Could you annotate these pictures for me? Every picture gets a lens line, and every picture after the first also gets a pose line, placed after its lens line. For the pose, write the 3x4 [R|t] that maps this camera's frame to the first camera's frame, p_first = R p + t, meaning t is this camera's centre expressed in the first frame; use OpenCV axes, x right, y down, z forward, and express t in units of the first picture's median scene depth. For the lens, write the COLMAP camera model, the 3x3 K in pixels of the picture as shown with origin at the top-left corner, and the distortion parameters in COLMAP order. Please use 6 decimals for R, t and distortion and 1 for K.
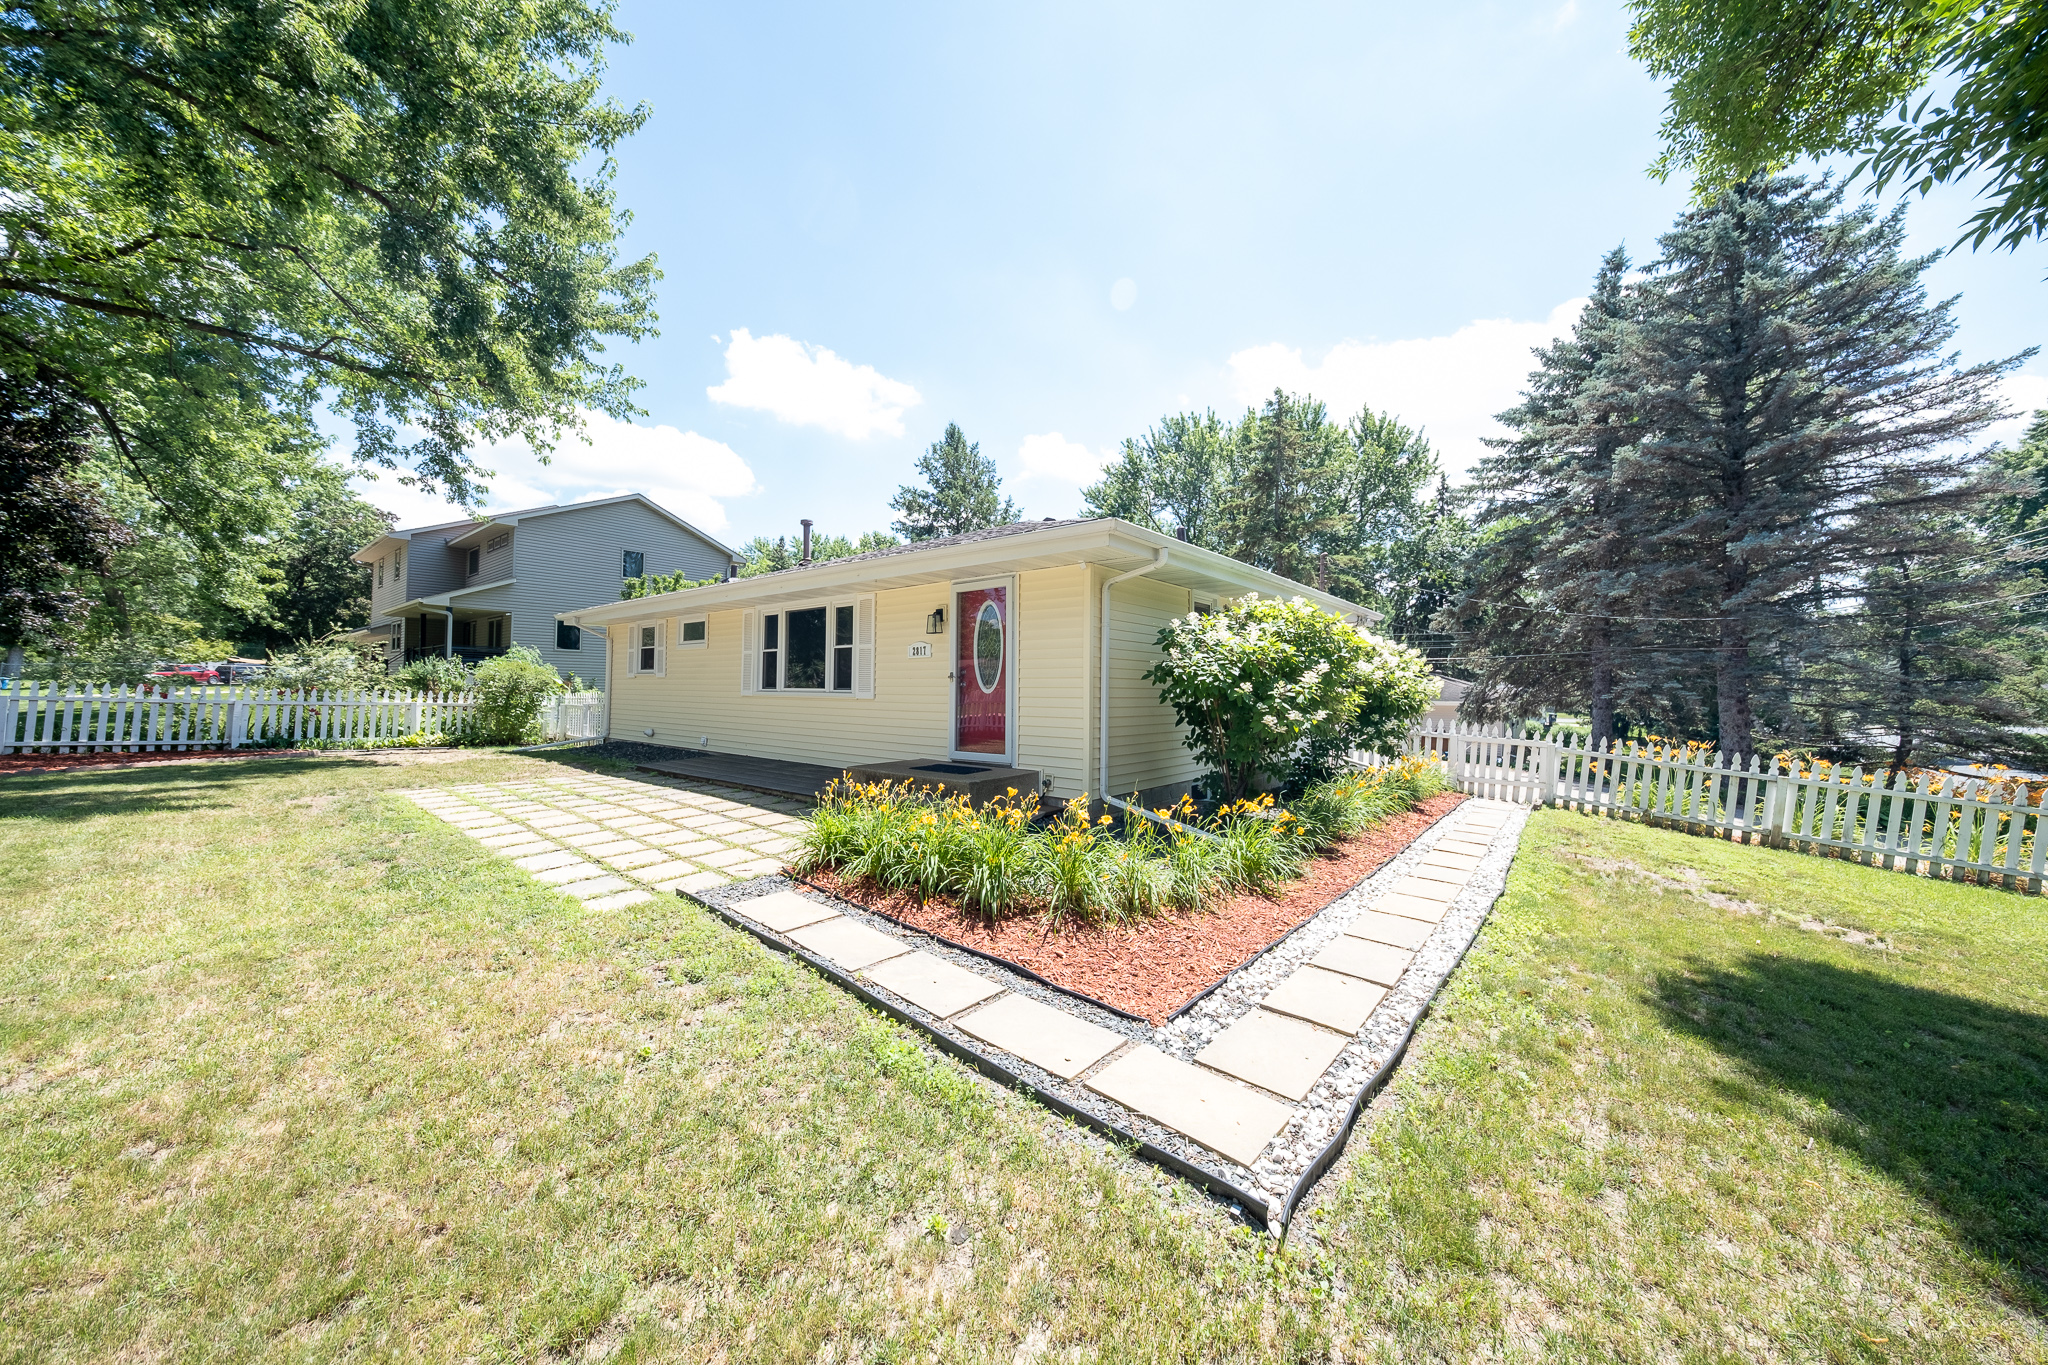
lens RADIAL K [[691.8, 0, 1020.1], [0, 691.8, 677.1], [0, 0, 1]] dist [0.005957, -0.000061]
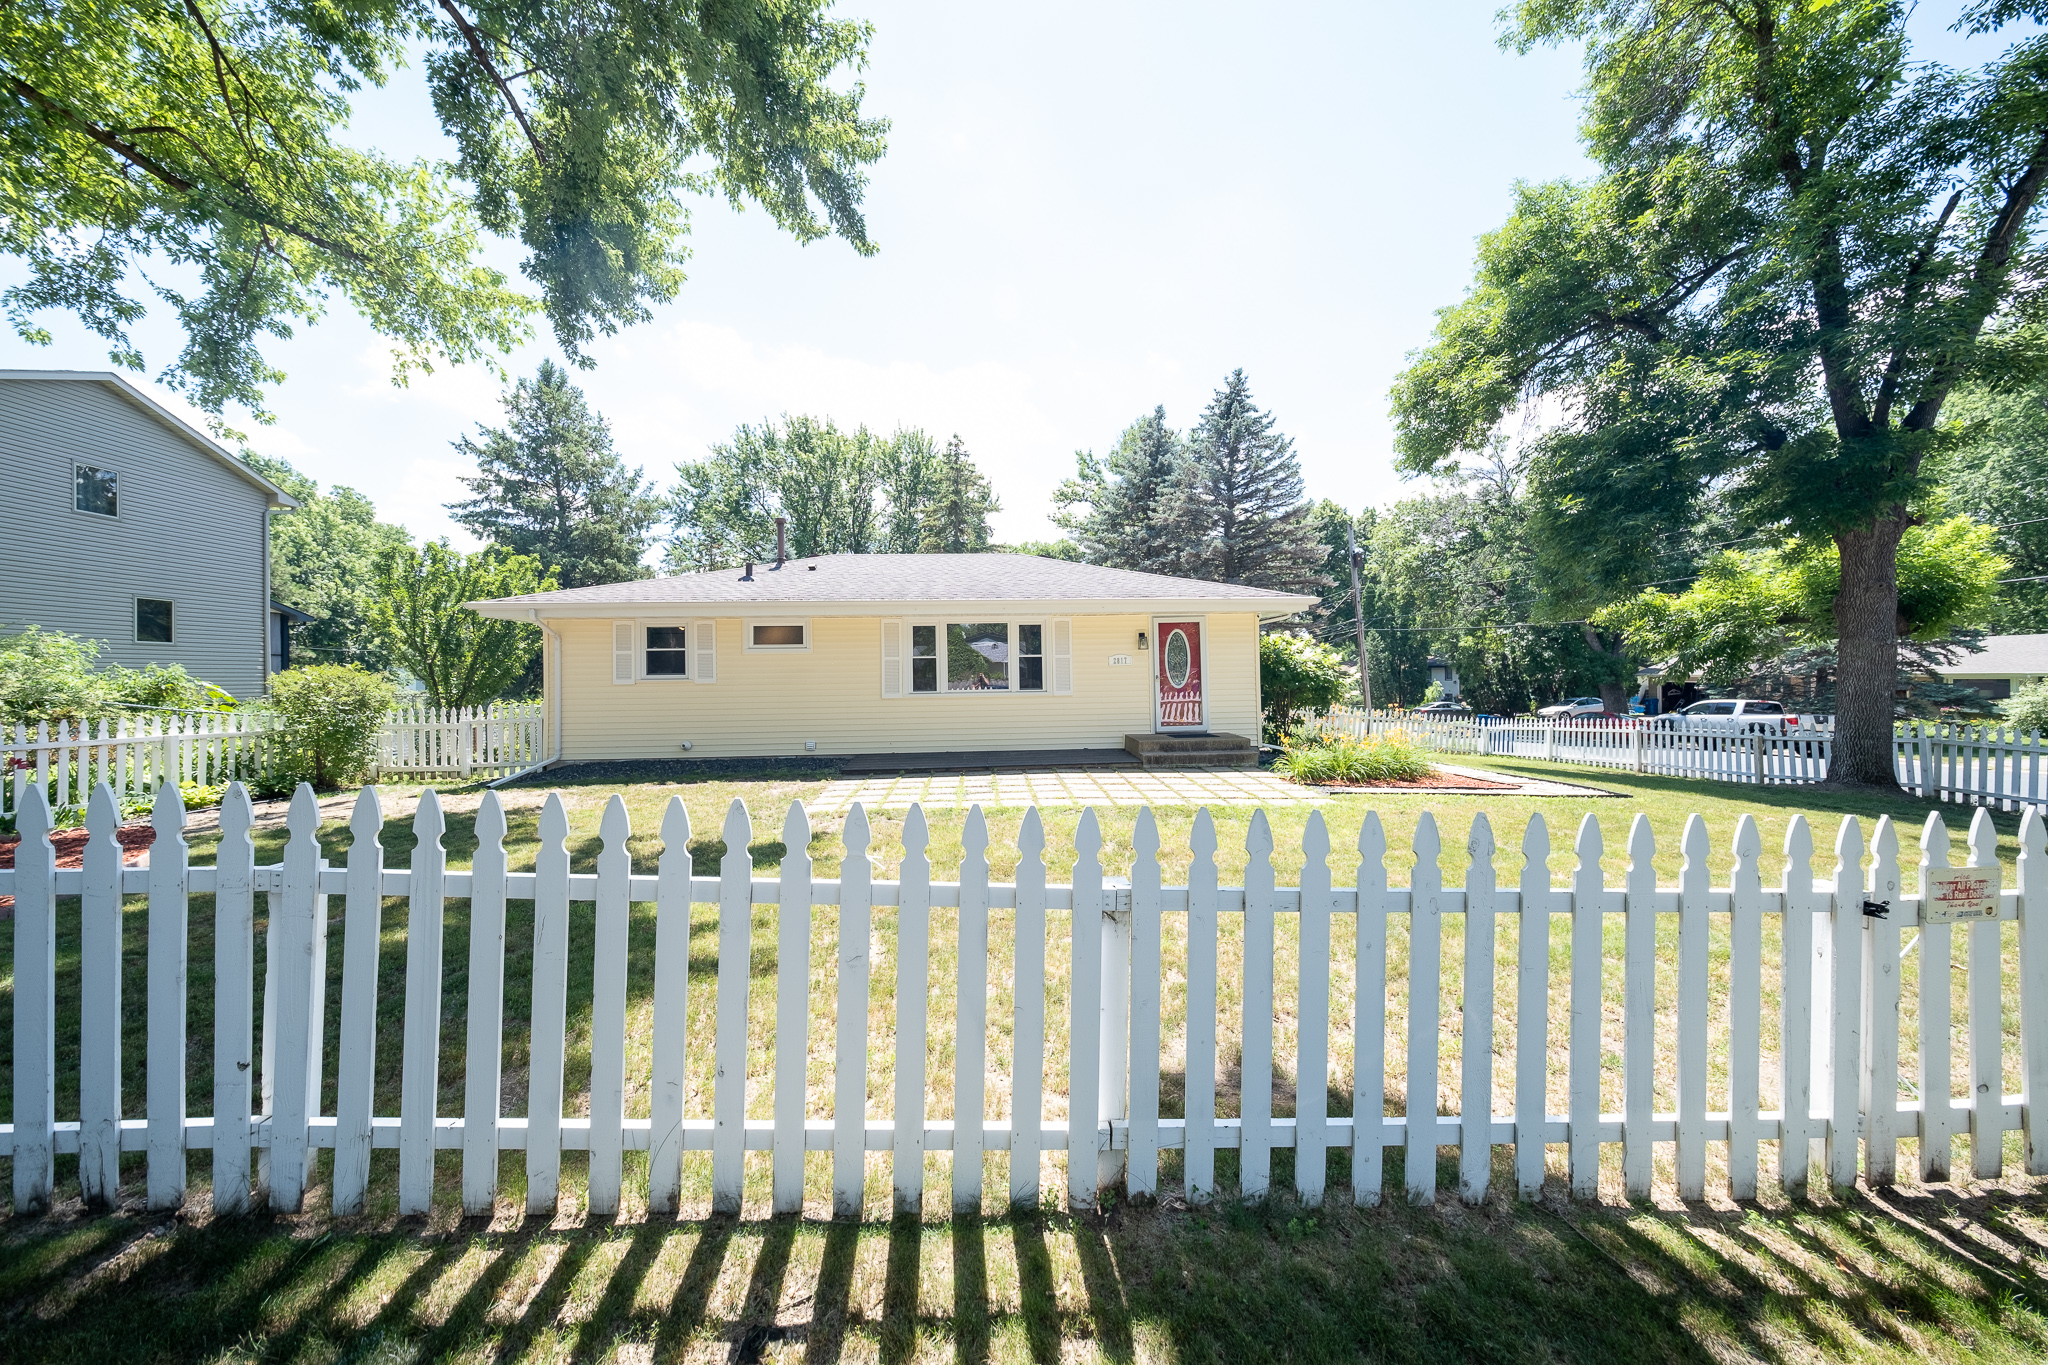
lens RADIAL K [[691.8, 0, 1020.1], [0, 691.8, 677.1], [0, 0, 1]] dist [0.005957, -0.000061]
pose [[0.719473, -0.021512, 0.694187, -1.013827], [0.009732, 0.999734, 0.020894, -0.027479], [-0.694452, -0.008277, 0.719491, 0.107542]]
